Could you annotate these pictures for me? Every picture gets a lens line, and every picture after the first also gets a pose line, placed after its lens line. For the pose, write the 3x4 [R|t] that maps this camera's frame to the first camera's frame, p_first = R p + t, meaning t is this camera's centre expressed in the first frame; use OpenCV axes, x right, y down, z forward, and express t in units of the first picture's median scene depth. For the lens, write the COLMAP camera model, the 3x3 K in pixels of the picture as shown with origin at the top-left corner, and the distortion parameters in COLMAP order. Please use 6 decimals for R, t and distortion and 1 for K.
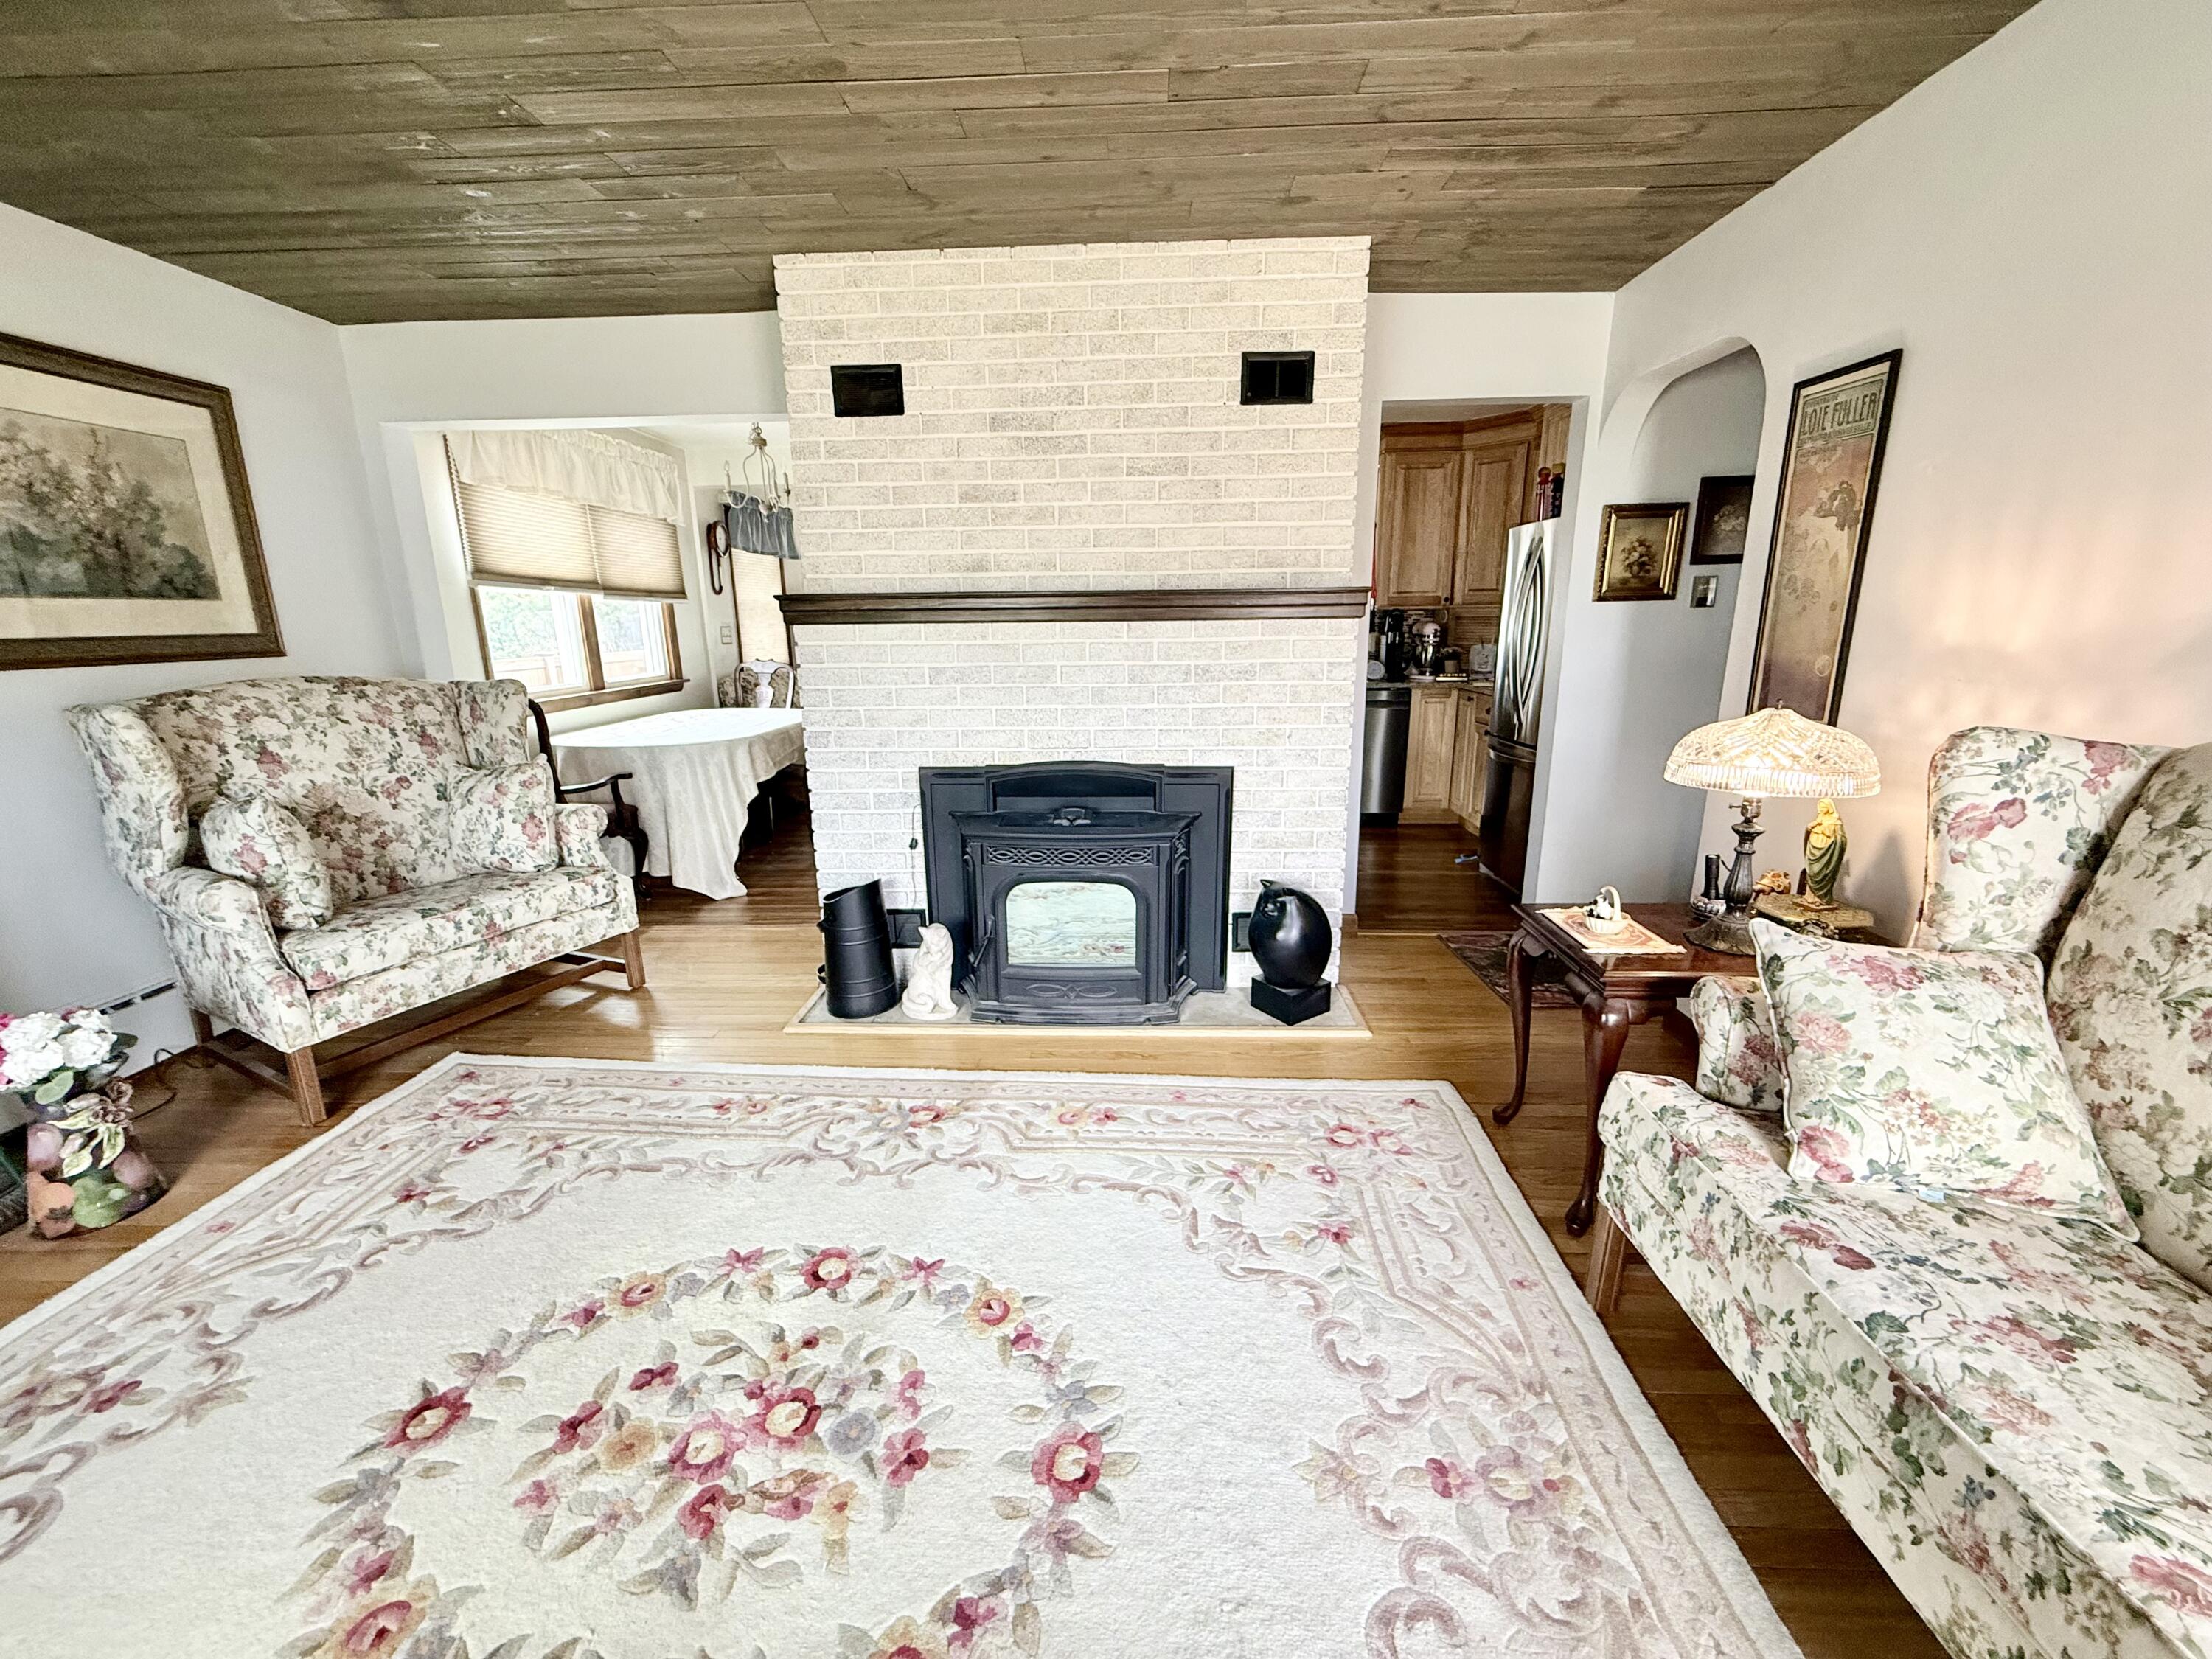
lens RADIAL K [[881.9, 0, 1106.1], [0, 881.9, 829.4], [0, 0, 1]] dist [0.001836, -0.000596]
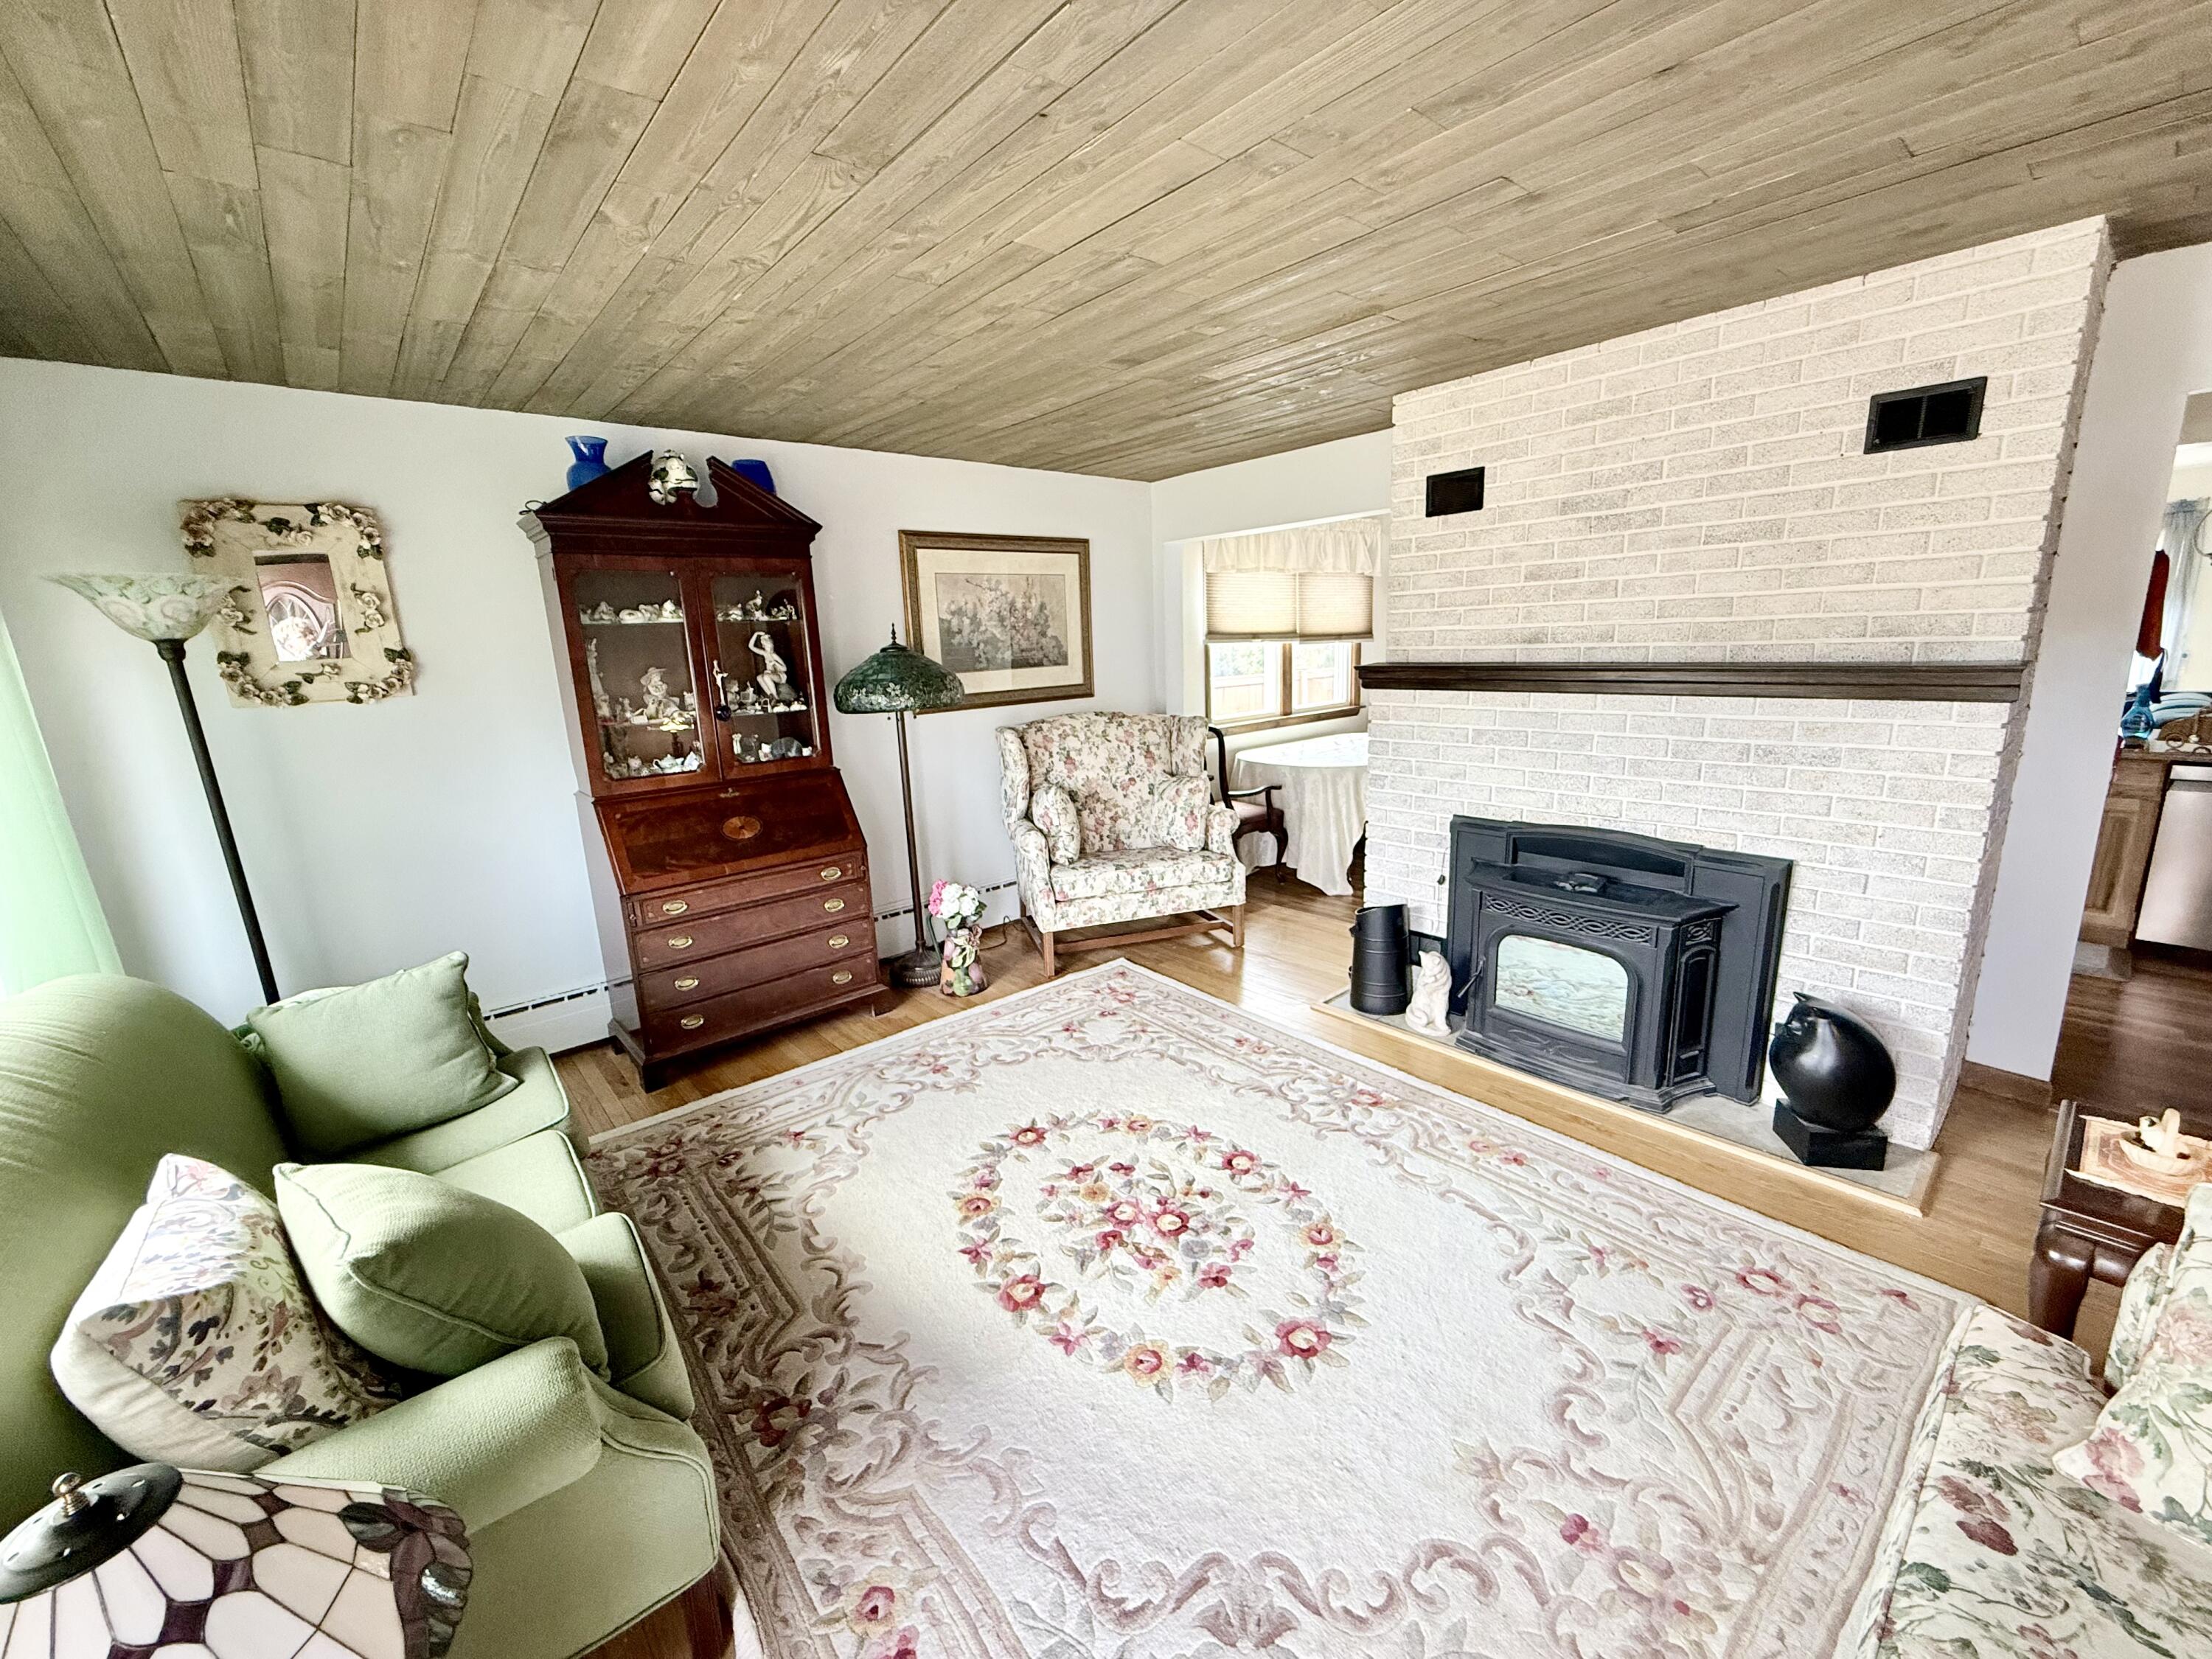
lens RADIAL K [[881.9, 0, 1102.5], [0, 881.9, 829.9], [0, 0, 1]] dist [0.001836, -0.000596]
pose [[0.685601, 0.142539, -0.713887, 0.317665], [-0.141883, 0.988002, 0.061009, -0.061015], [0.714017, 0.059460, 0.697599, -0.128317]]
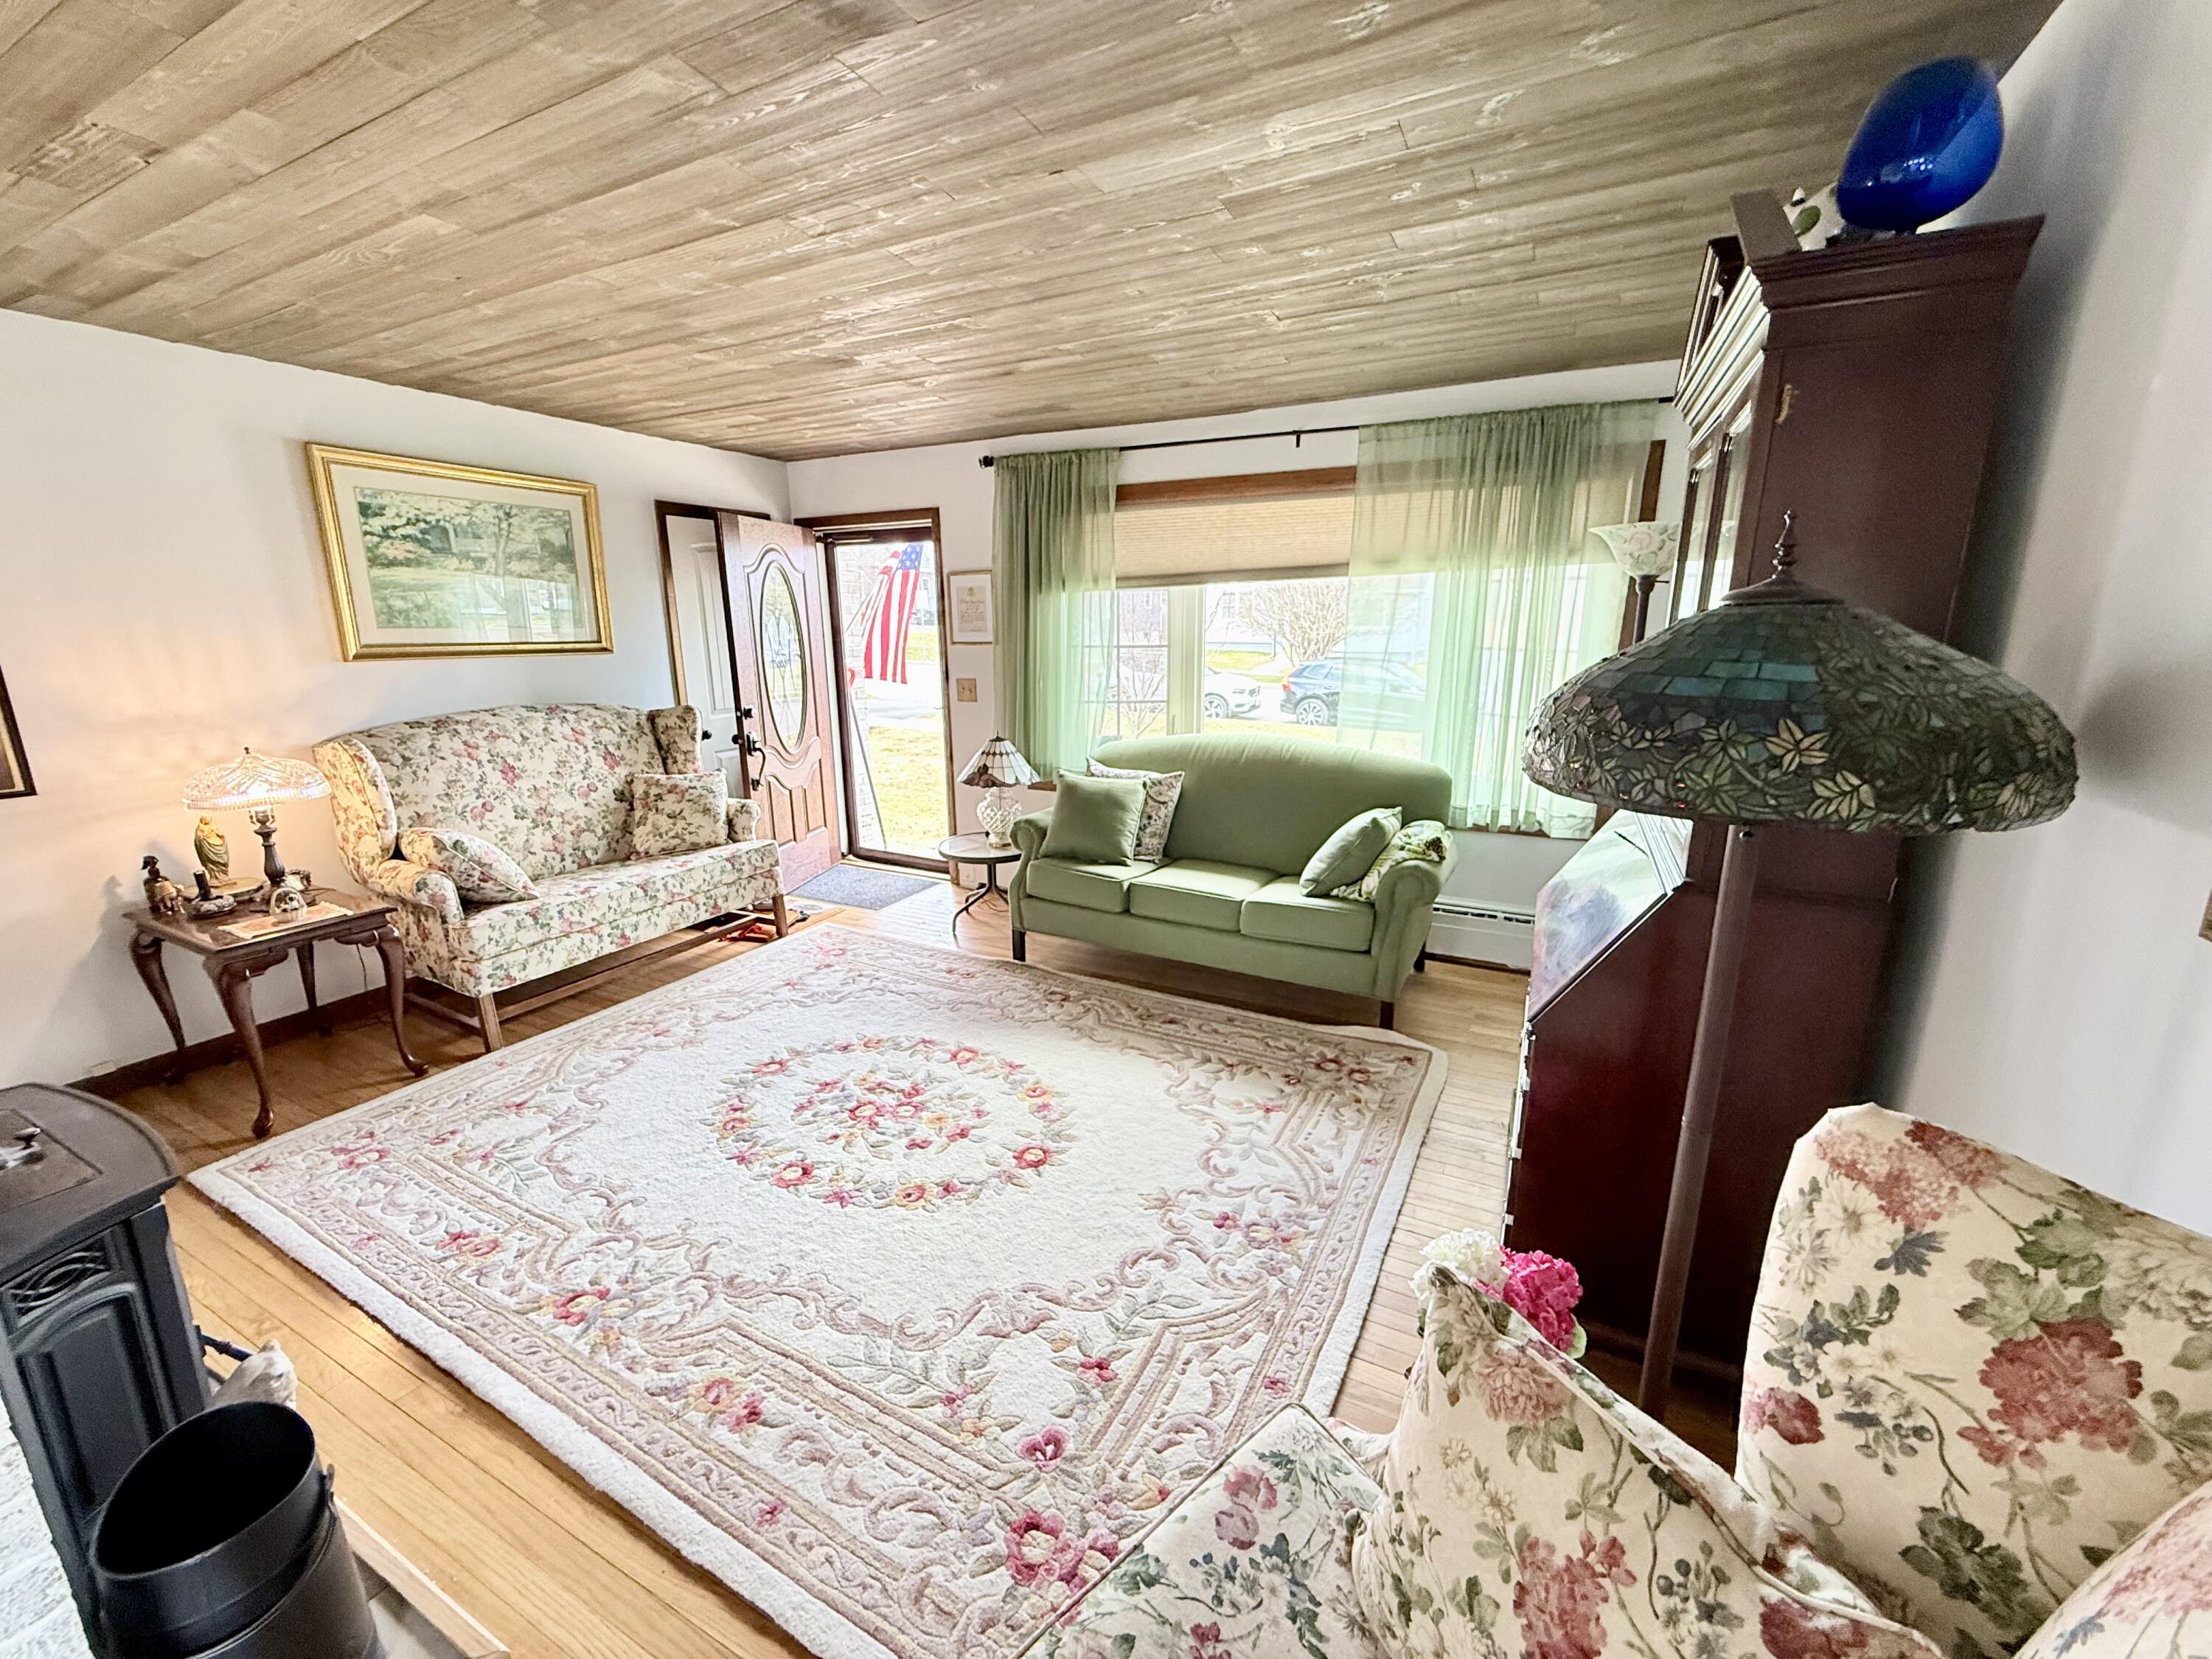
lens RADIAL K [[881.9, 0, 1100.3], [0, 881.9, 822.4], [0, 0, 1]] dist [0.001836, -0.000596]
pose [[-0.906159, -0.078580, 0.415572, -0.829189], [0.114596, 0.900214, 0.420098, -0.329937], [-0.407115, 0.428298, -0.806733, 1.100263]]
